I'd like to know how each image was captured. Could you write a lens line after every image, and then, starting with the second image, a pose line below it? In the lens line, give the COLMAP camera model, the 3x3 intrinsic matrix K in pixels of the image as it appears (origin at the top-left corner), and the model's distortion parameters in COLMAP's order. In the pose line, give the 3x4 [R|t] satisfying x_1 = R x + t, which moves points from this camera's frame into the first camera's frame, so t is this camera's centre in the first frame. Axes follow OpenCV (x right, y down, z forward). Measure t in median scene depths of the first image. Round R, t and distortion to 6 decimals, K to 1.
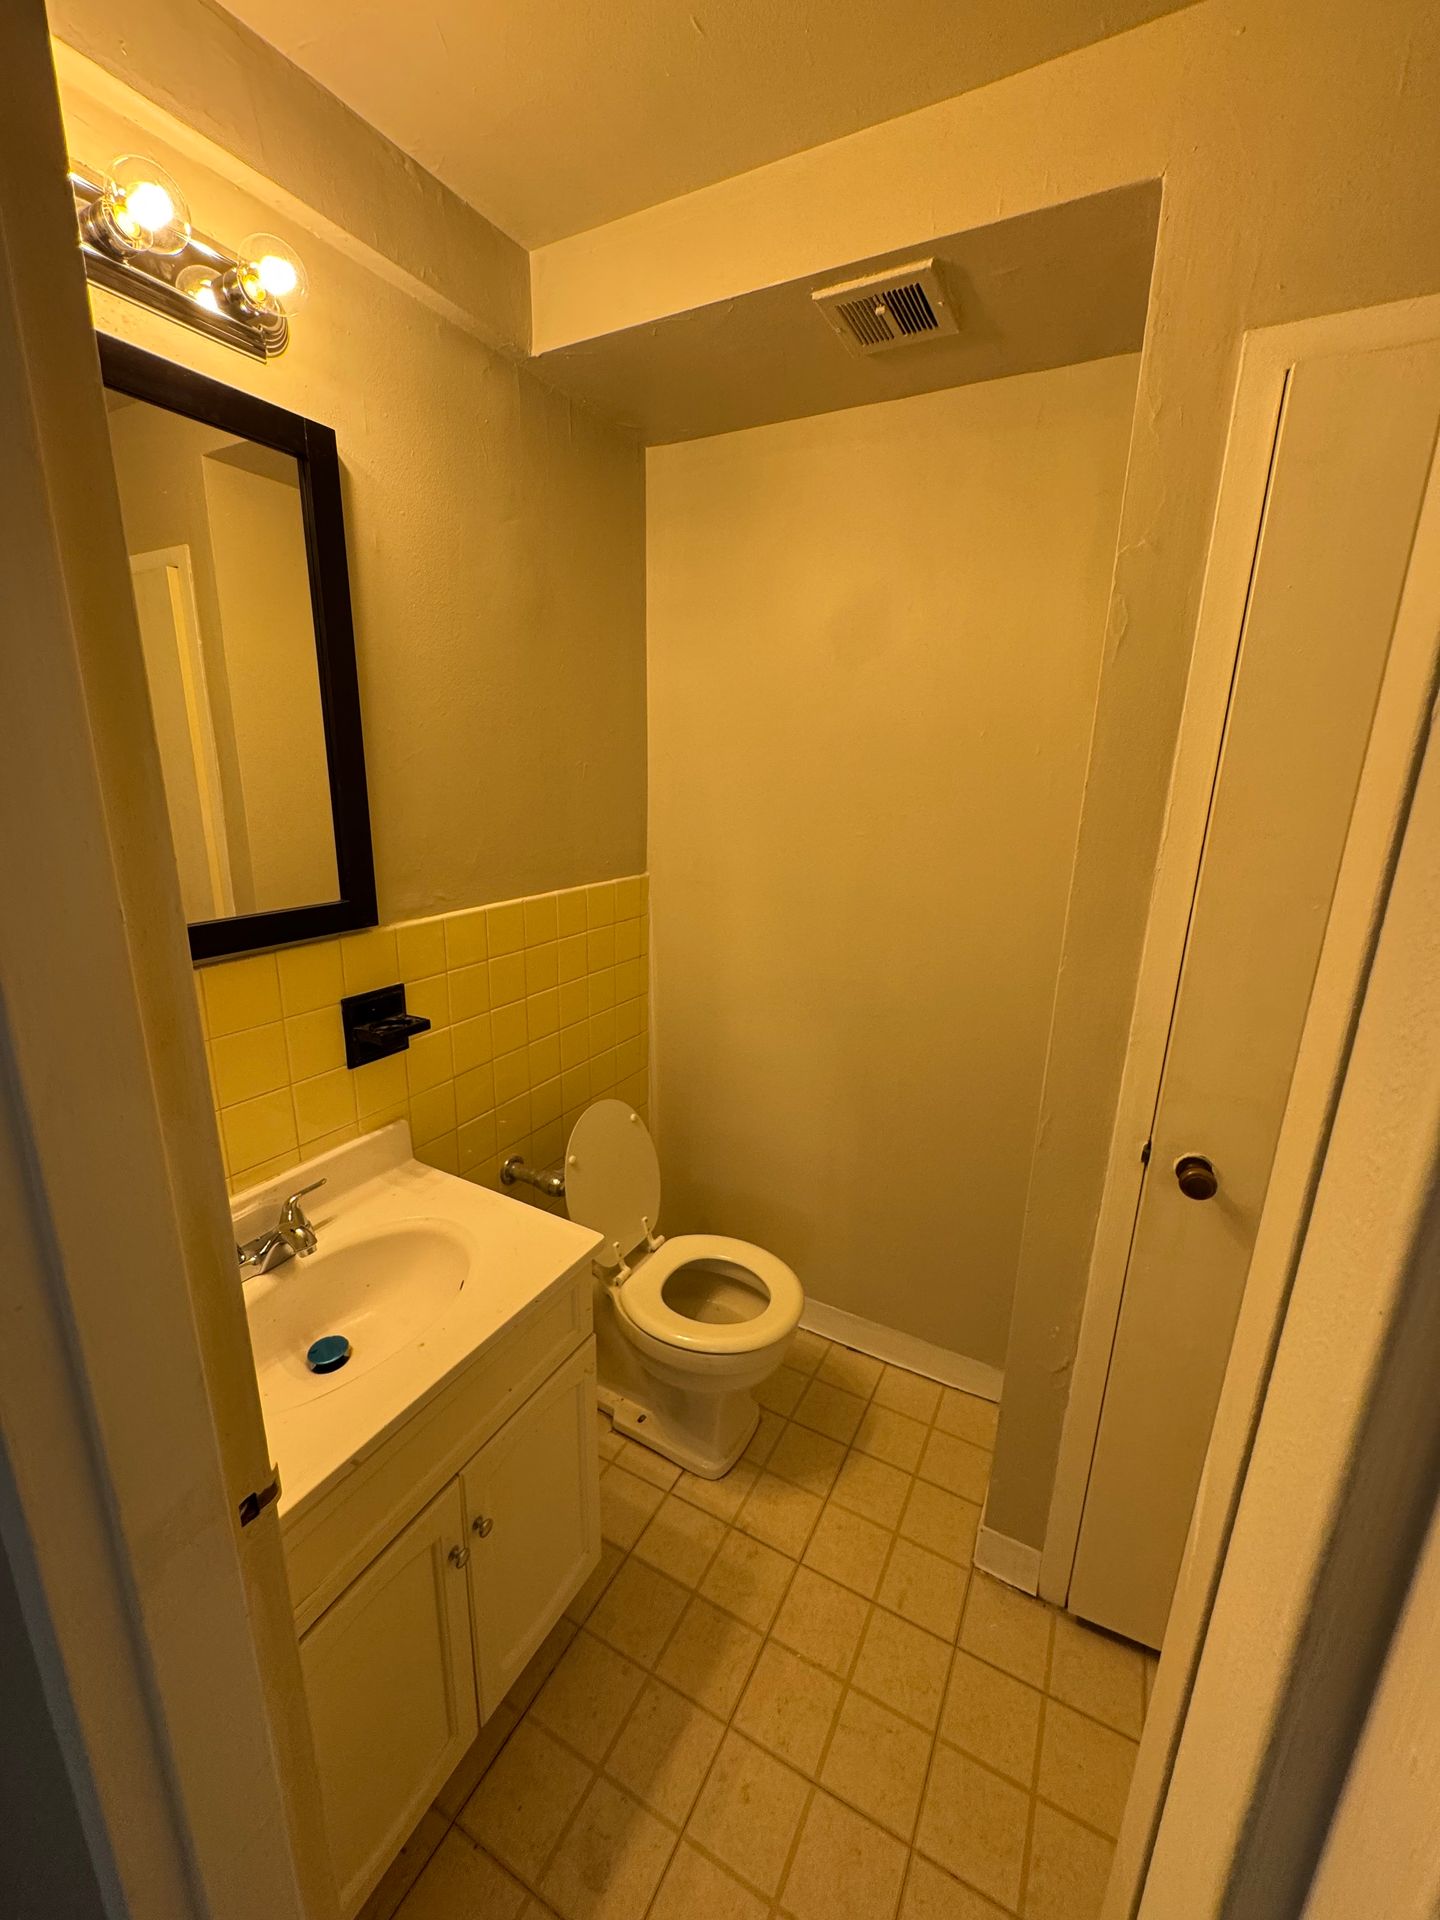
lens RADIAL K [[767.6, 0, 720.0], [0, 767.6, 960.0], [0, 0, 1]] dist [-0.003224, -0.000260]
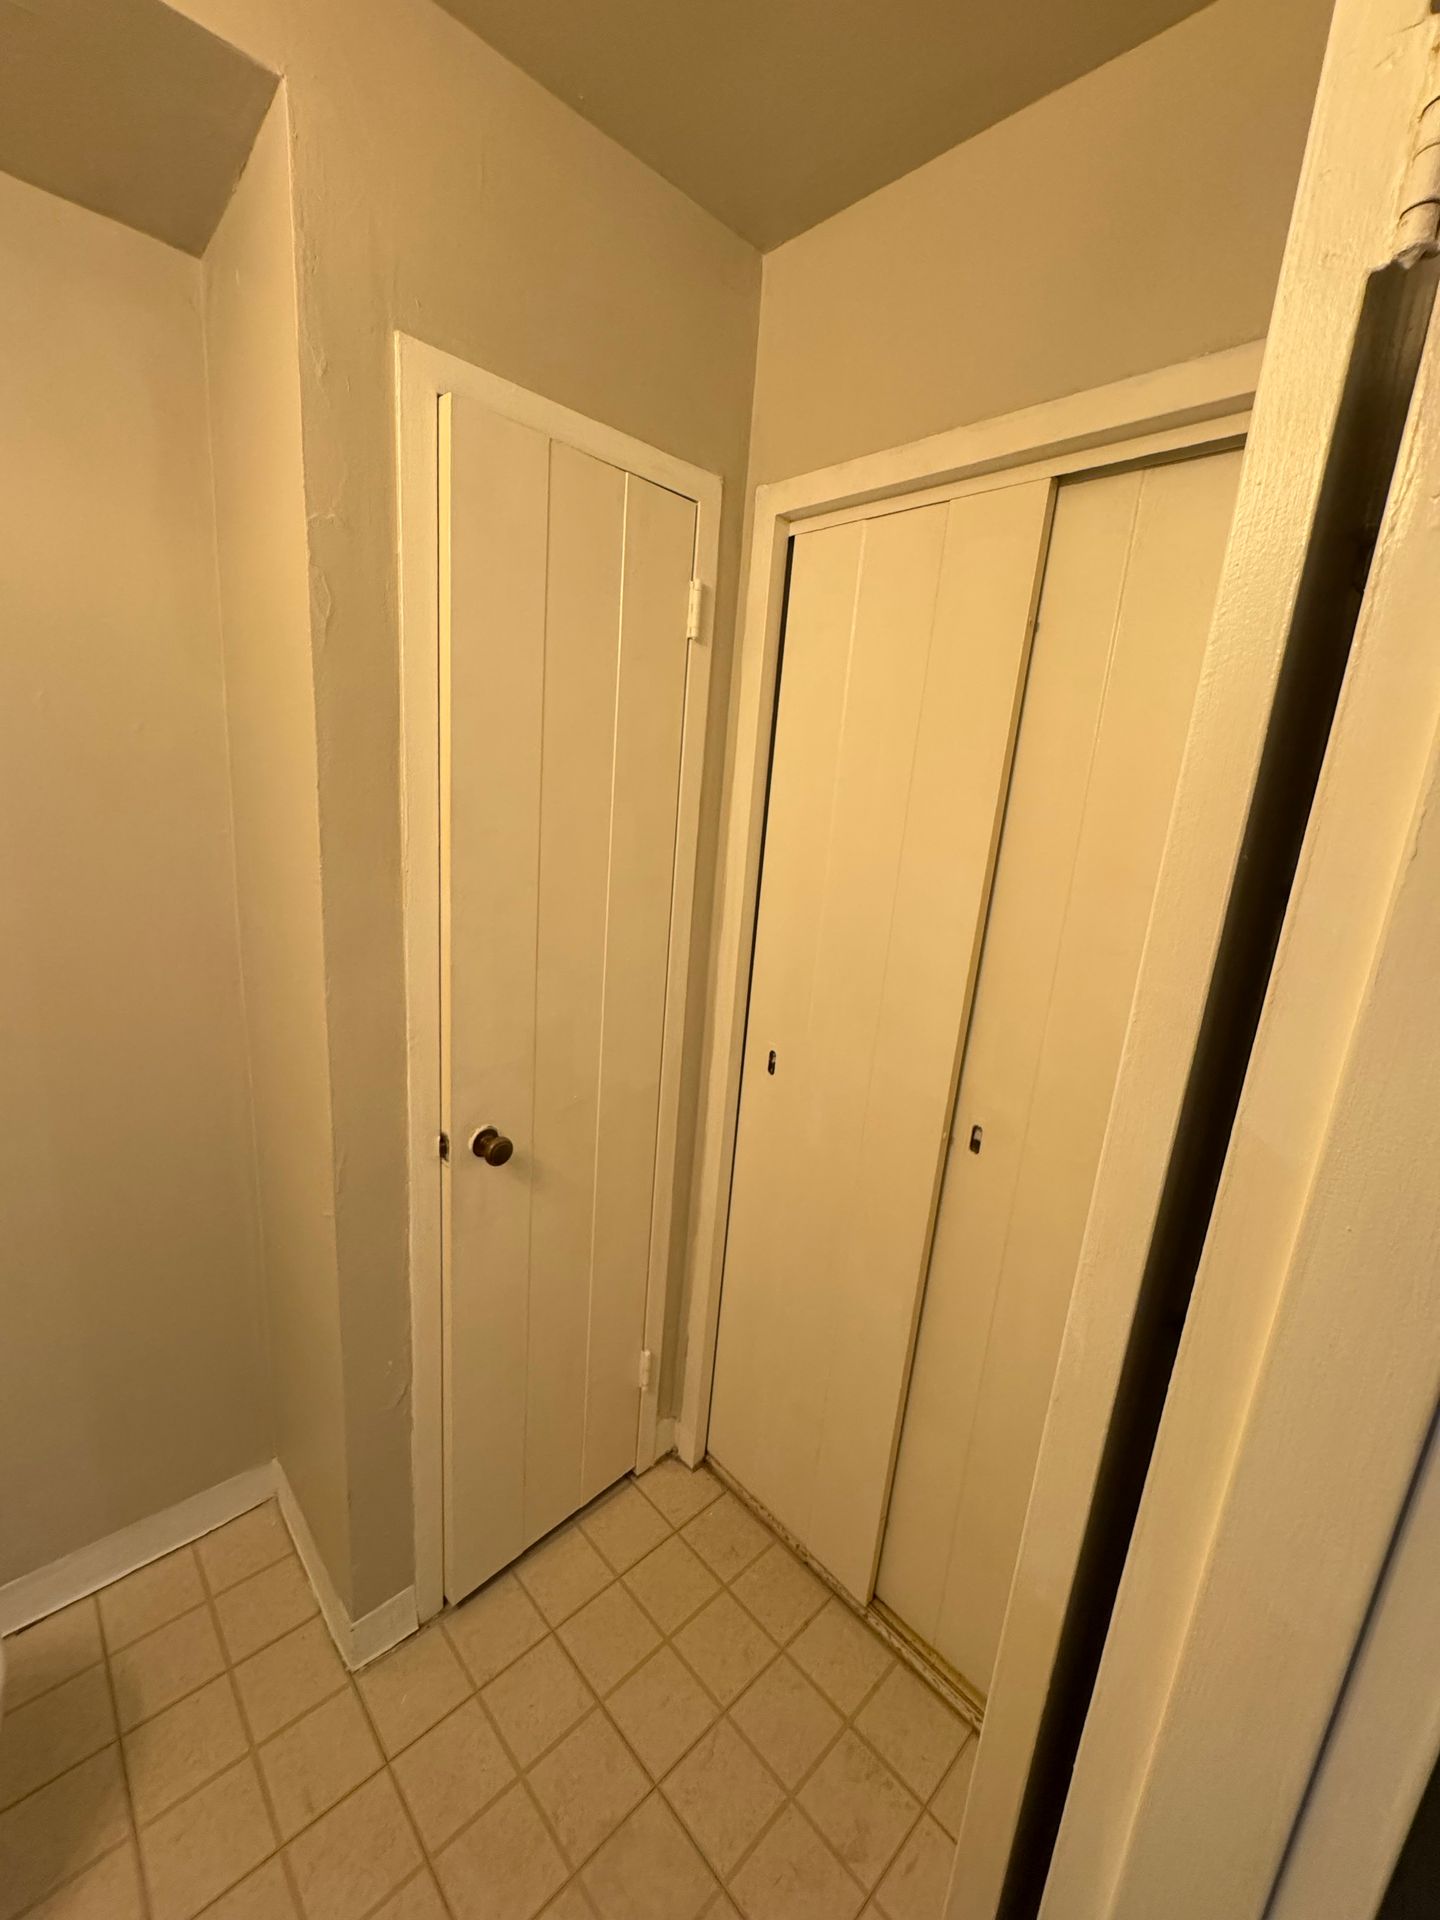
lens RADIAL K [[767.6, 0, 720.0], [0, 767.6, 960.0], [0, 0, 1]] dist [-0.003224, -0.000260]
pose [[0.303453, -0.211546, 0.929067, -0.192311], [0.167198, 0.971737, 0.166651, -0.082337], [-0.938063, 0.104767, 0.330246, 0.244687]]
